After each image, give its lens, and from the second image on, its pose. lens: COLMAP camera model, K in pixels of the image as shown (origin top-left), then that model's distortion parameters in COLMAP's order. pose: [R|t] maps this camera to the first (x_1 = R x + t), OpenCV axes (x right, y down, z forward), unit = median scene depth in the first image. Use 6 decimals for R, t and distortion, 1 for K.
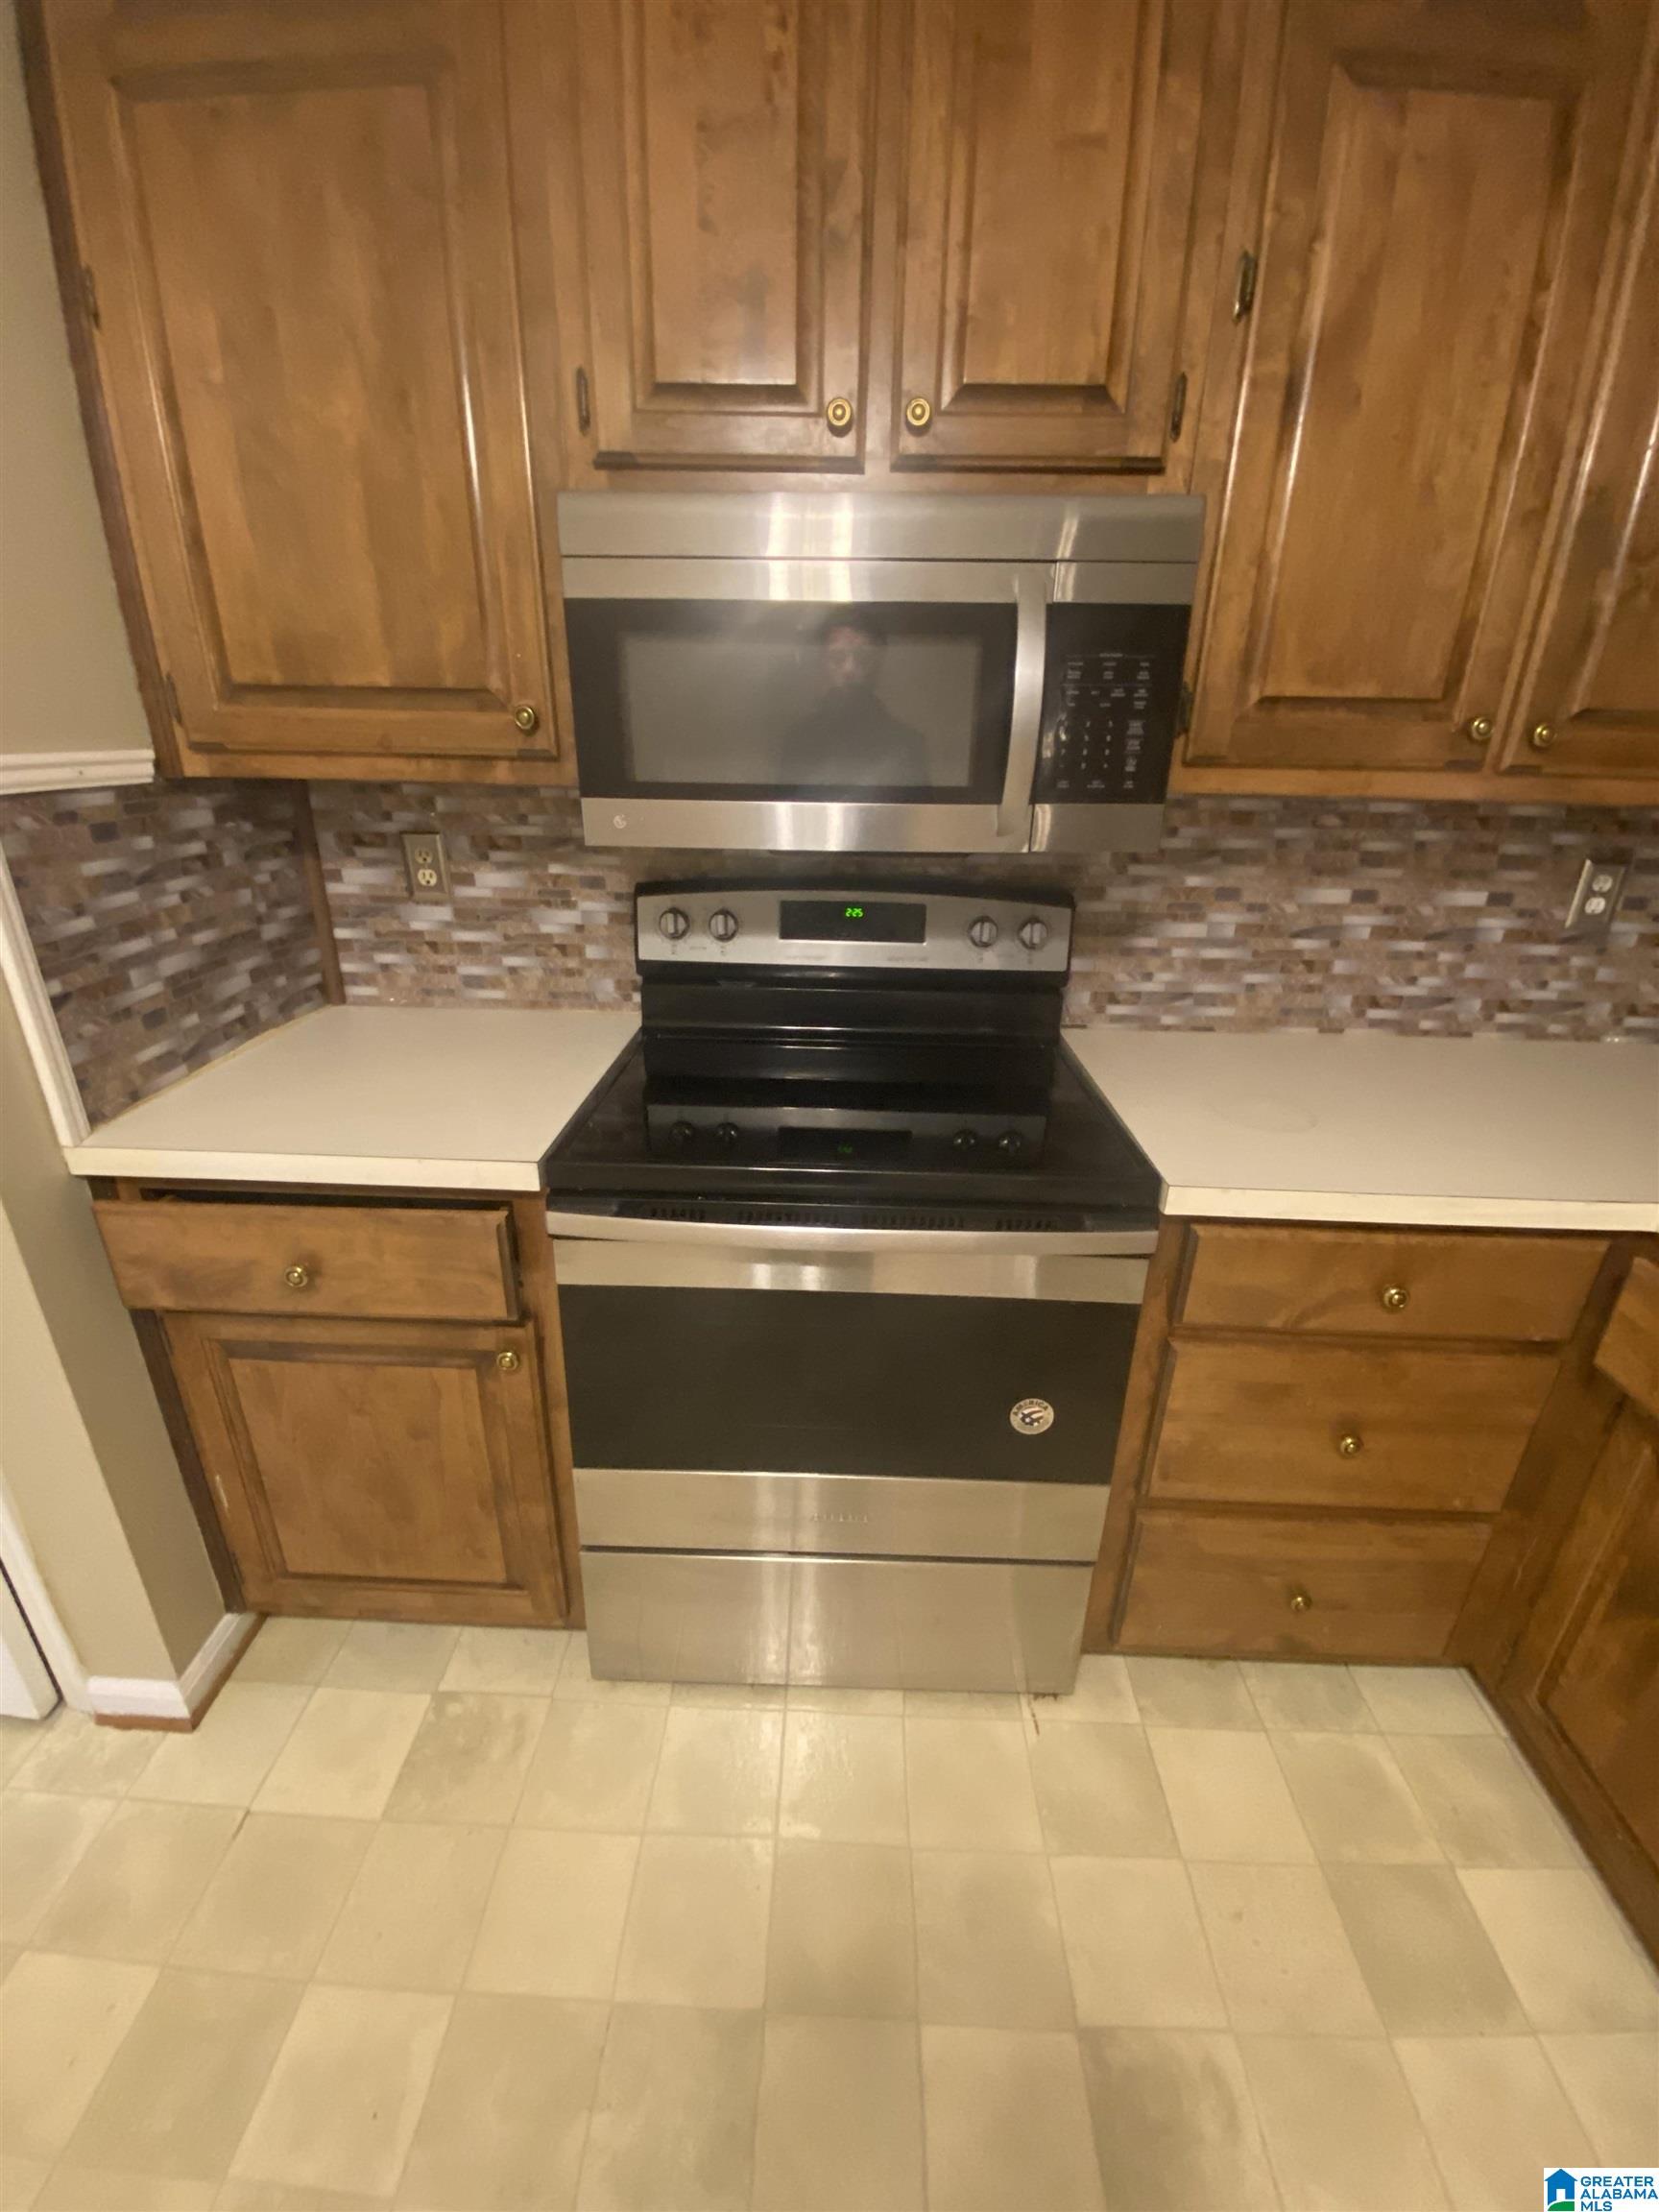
lens RADIAL K [[893.8, 0, 824.9], [0, 893.8, 1107.0], [0, 0, 1]] dist [0.019497, -0.020729]
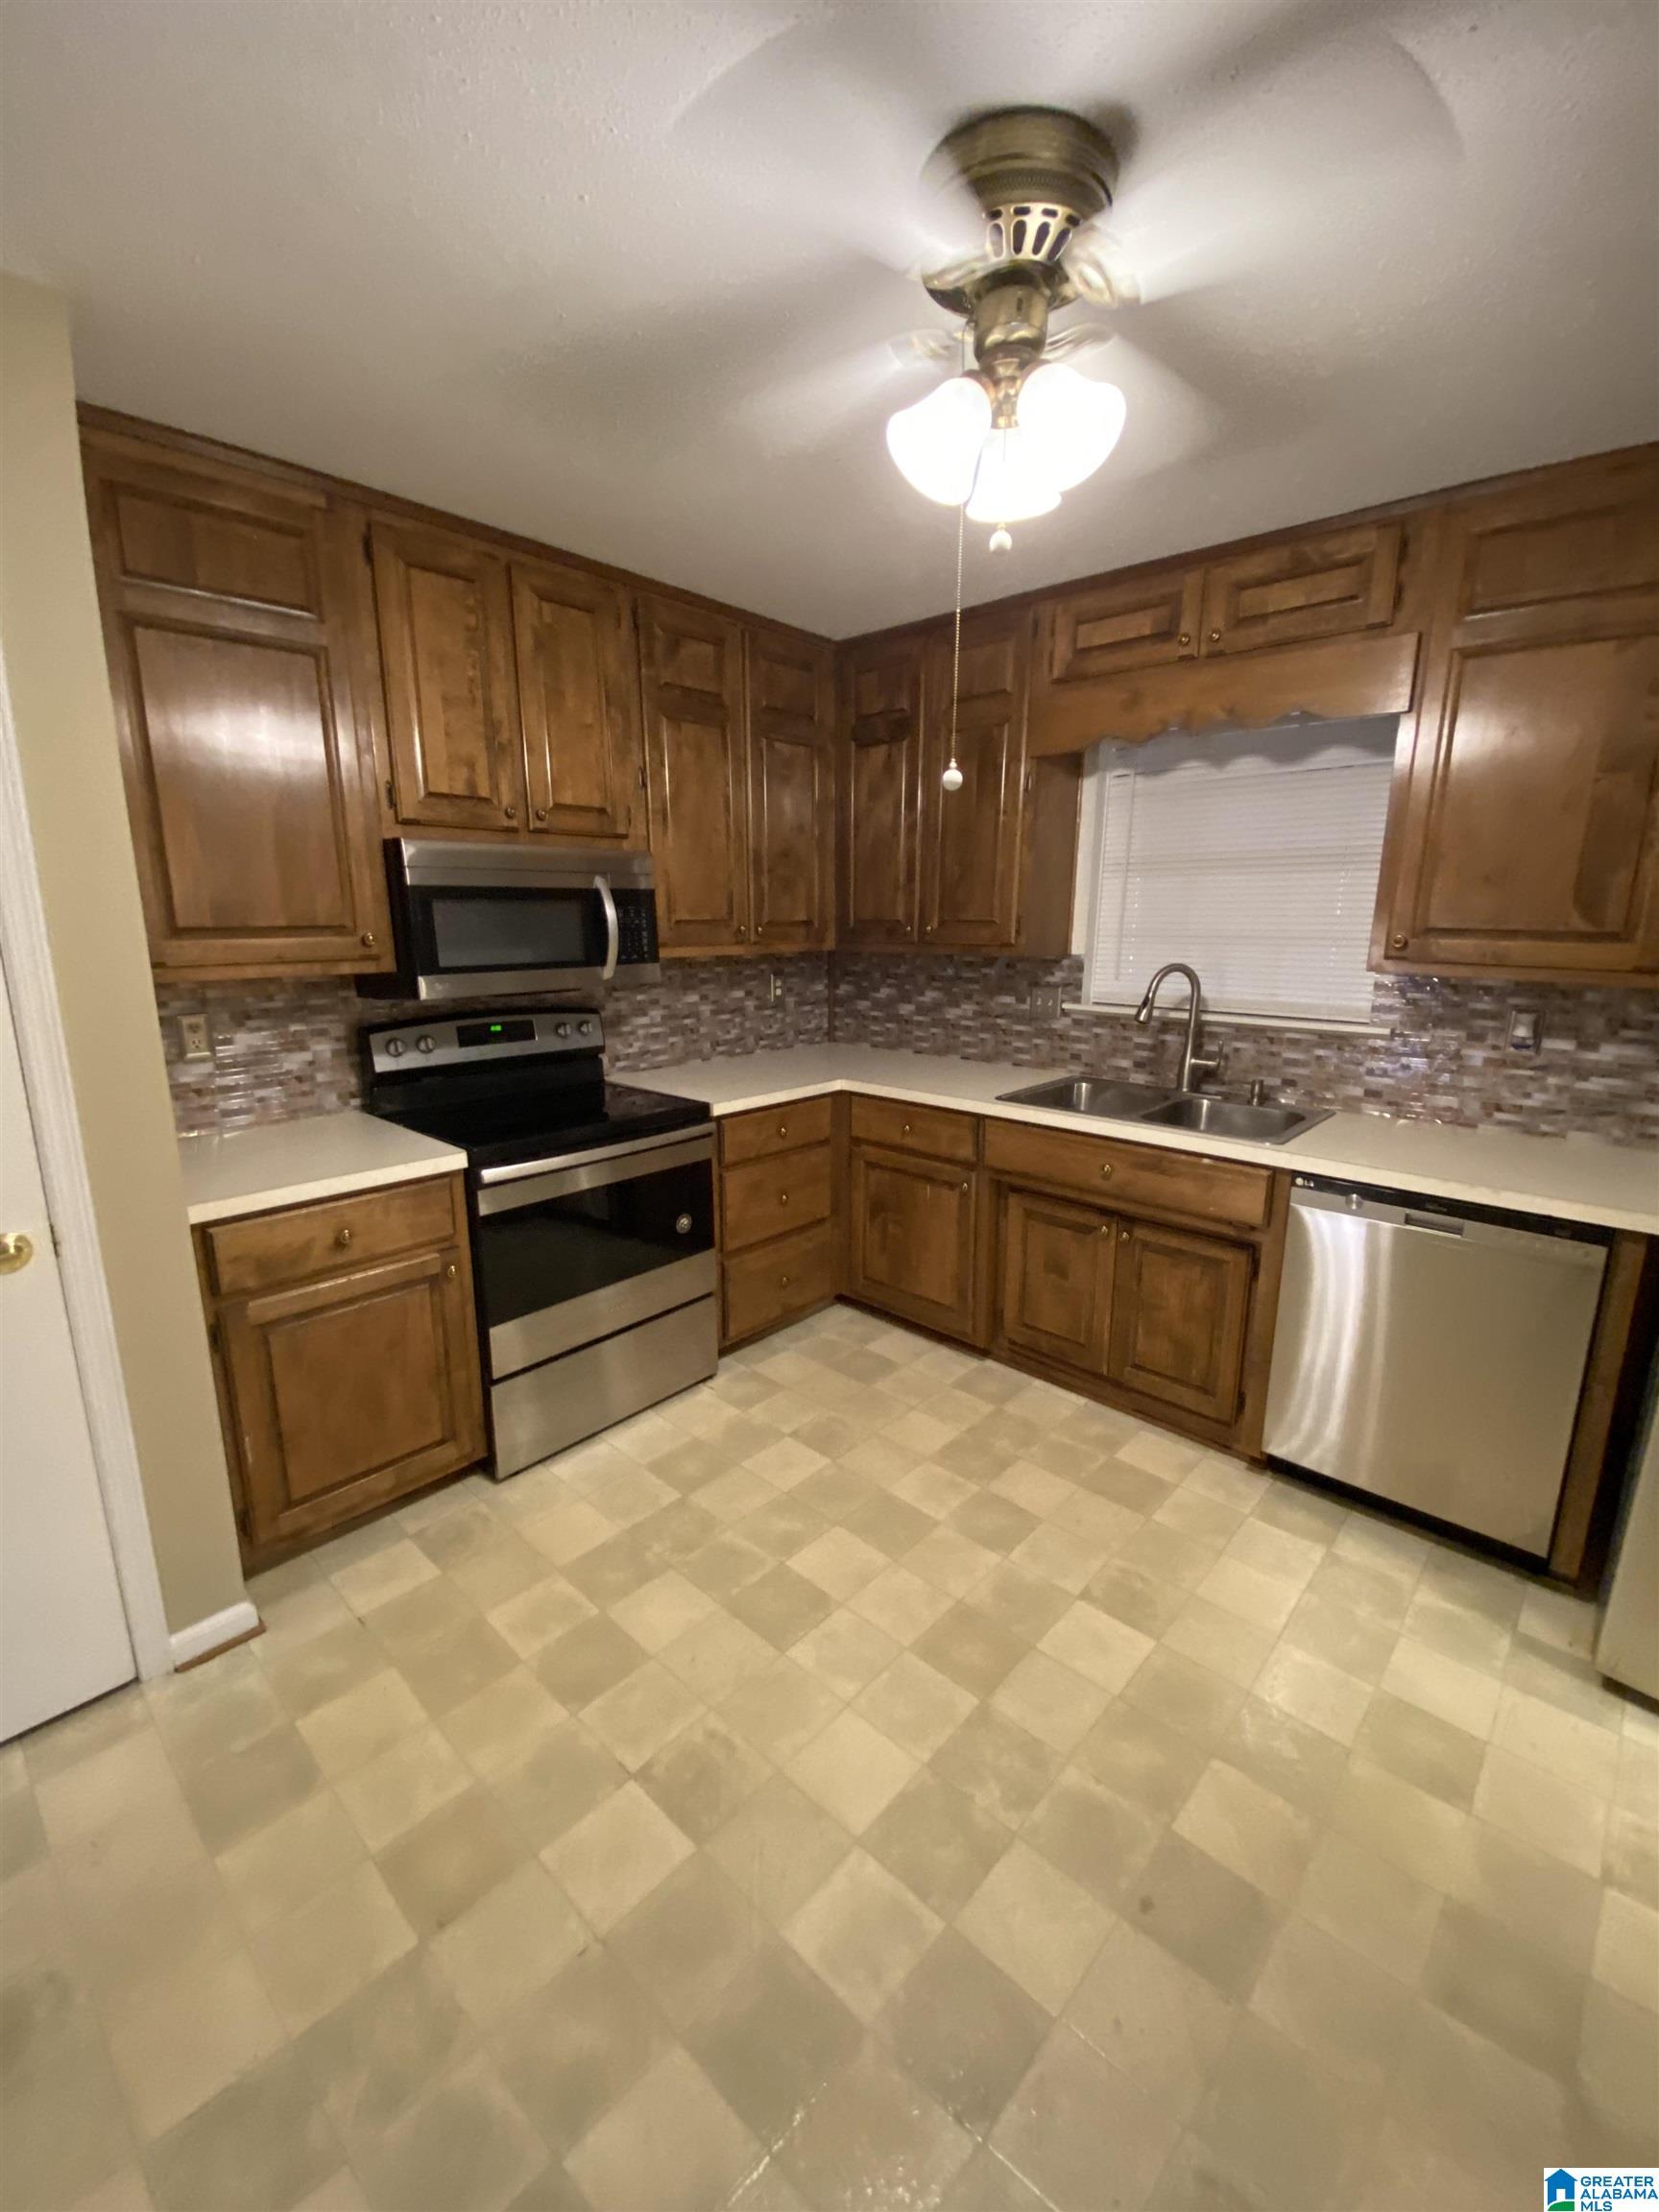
lens RADIAL K [[889.6, 0, 818.6], [0, 889.6, 1103.6], [0, 0, 1]] dist [0.025637, -0.032671]
pose [[0.665506, -0.174220, 0.725774, -0.876609], [0.293399, 0.955163, -0.039751, 0.192261], [-0.686308, 0.239396, 0.686783, -0.662630]]
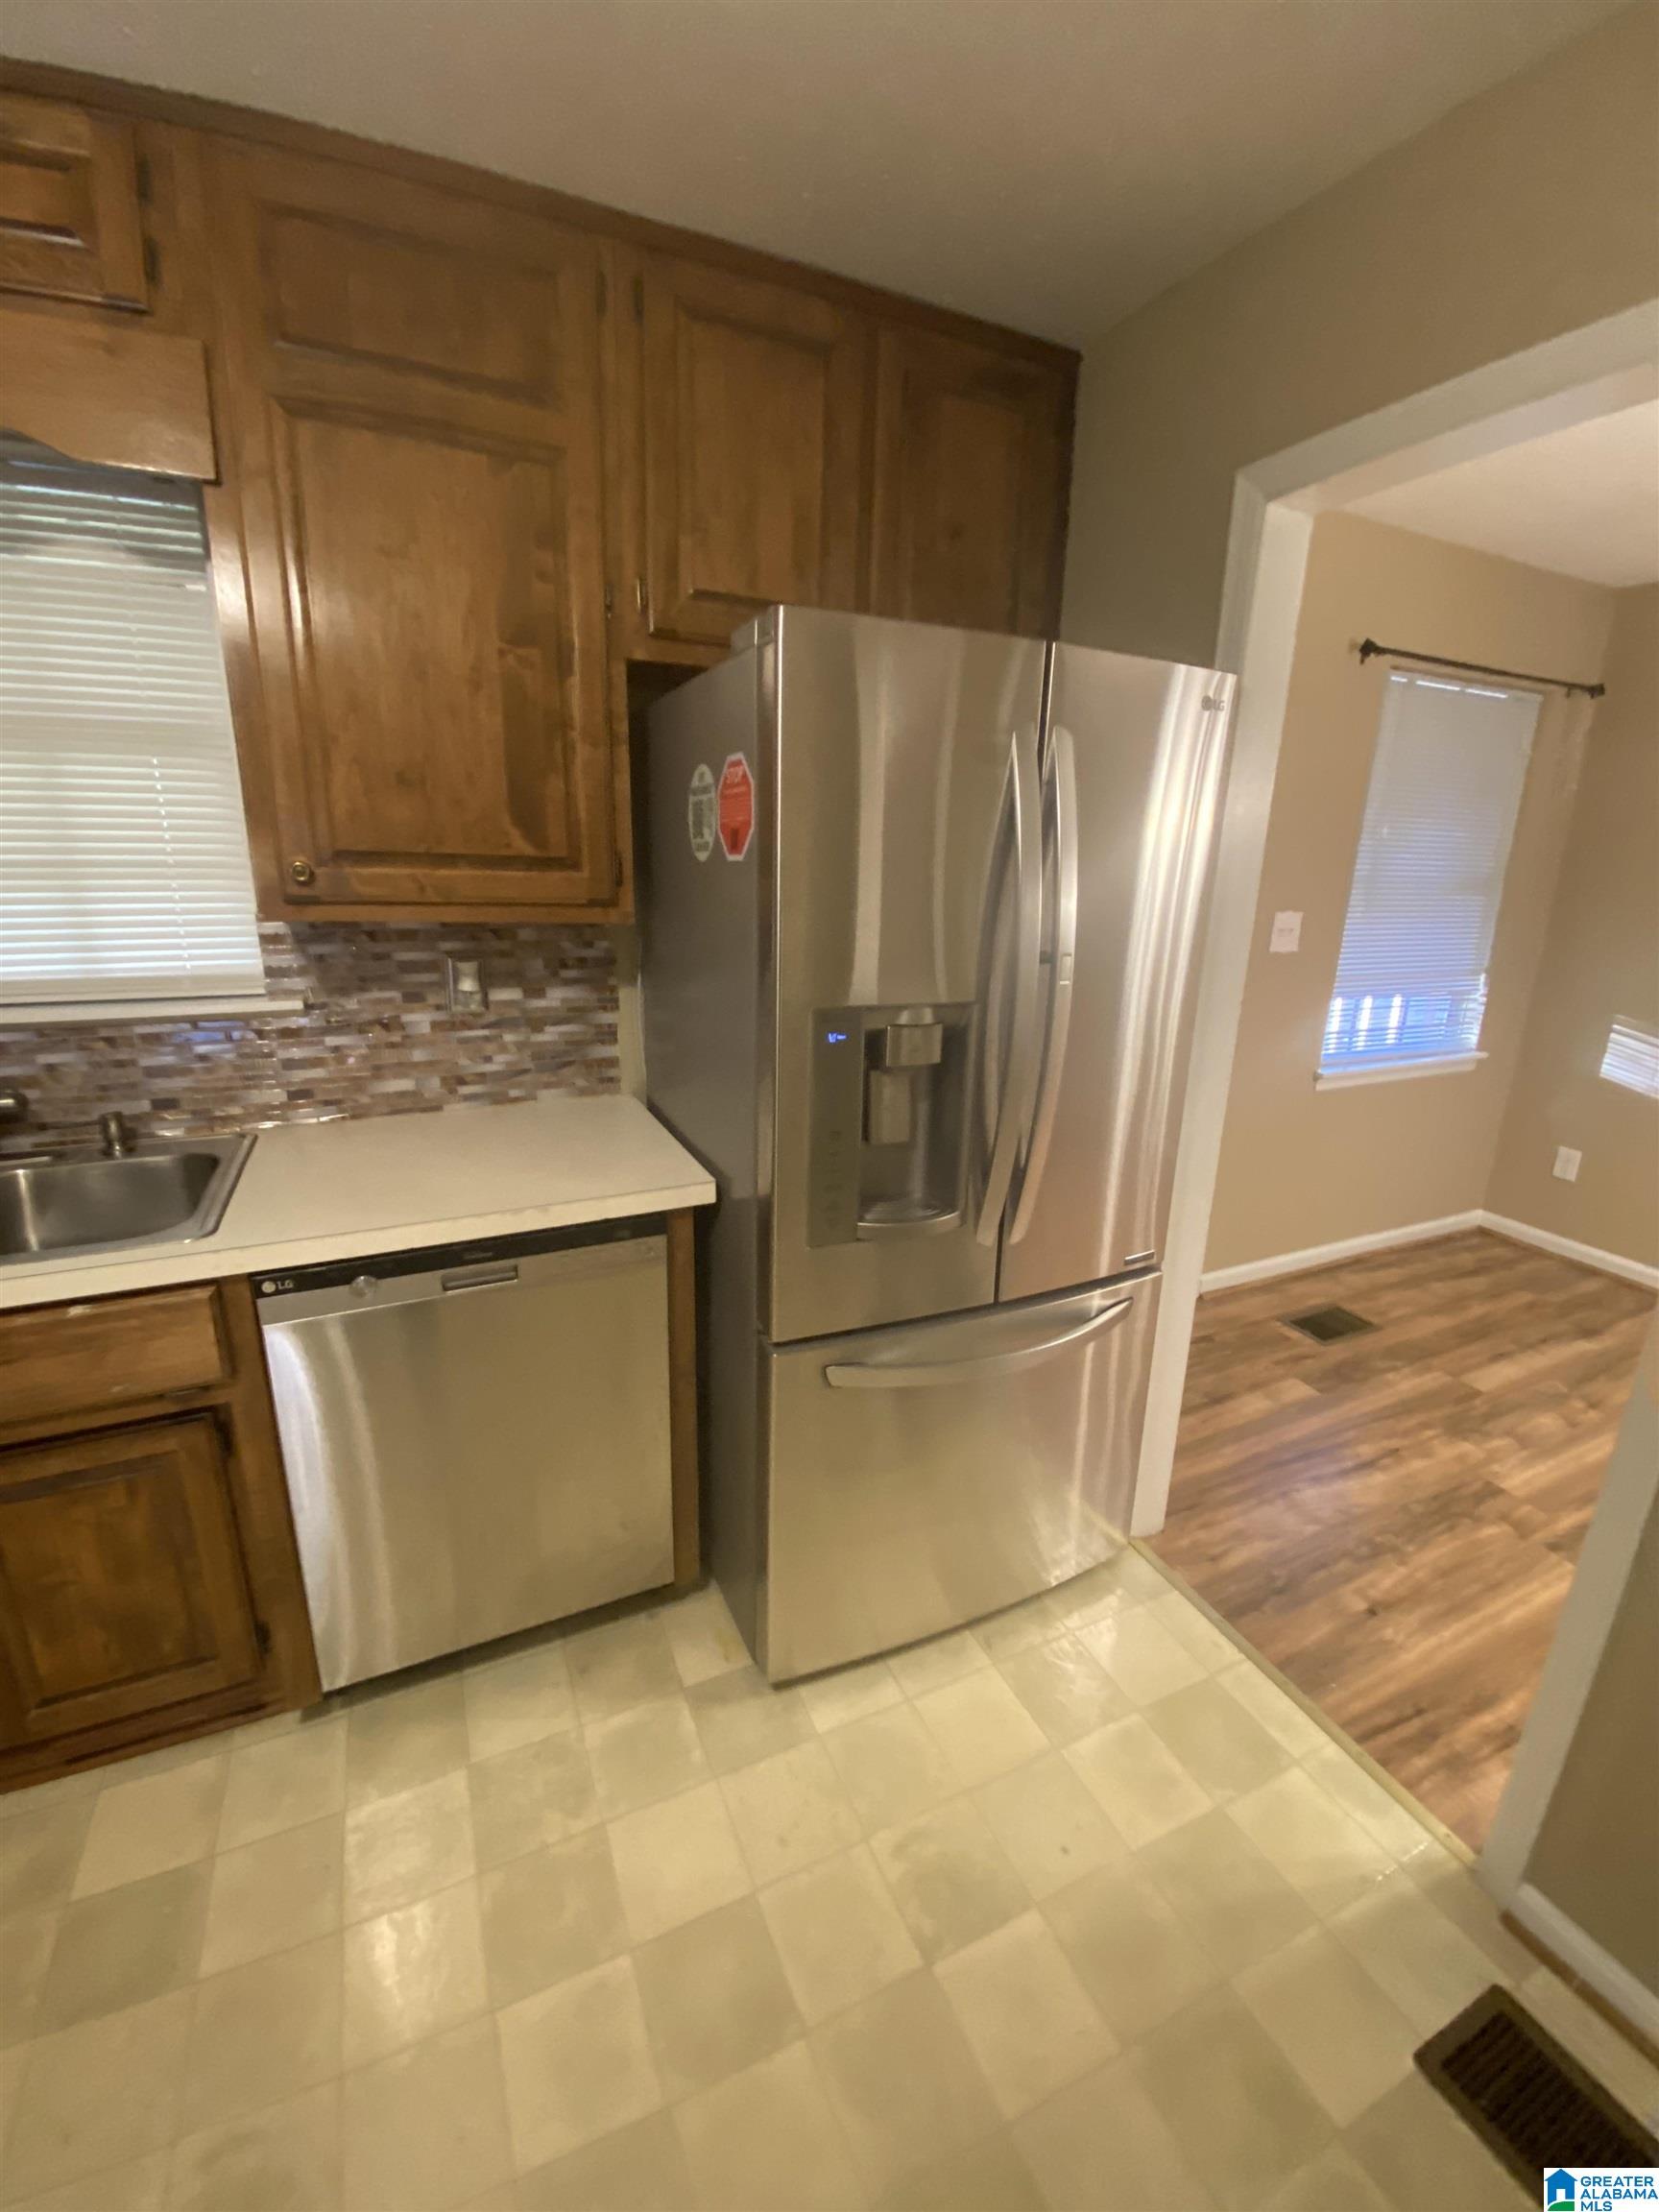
lens RADIAL K [[911.6, 0, 840.2], [0, 911.6, 1106.6], [0, 0, 1]] dist [0.026025, -0.019199]
pose [[-0.445098, -0.268083, 0.854412, -0.296318], [0.312190, 0.847820, 0.428648, 0.132614], [-0.839300, 0.457529, -0.293670, -0.457076]]
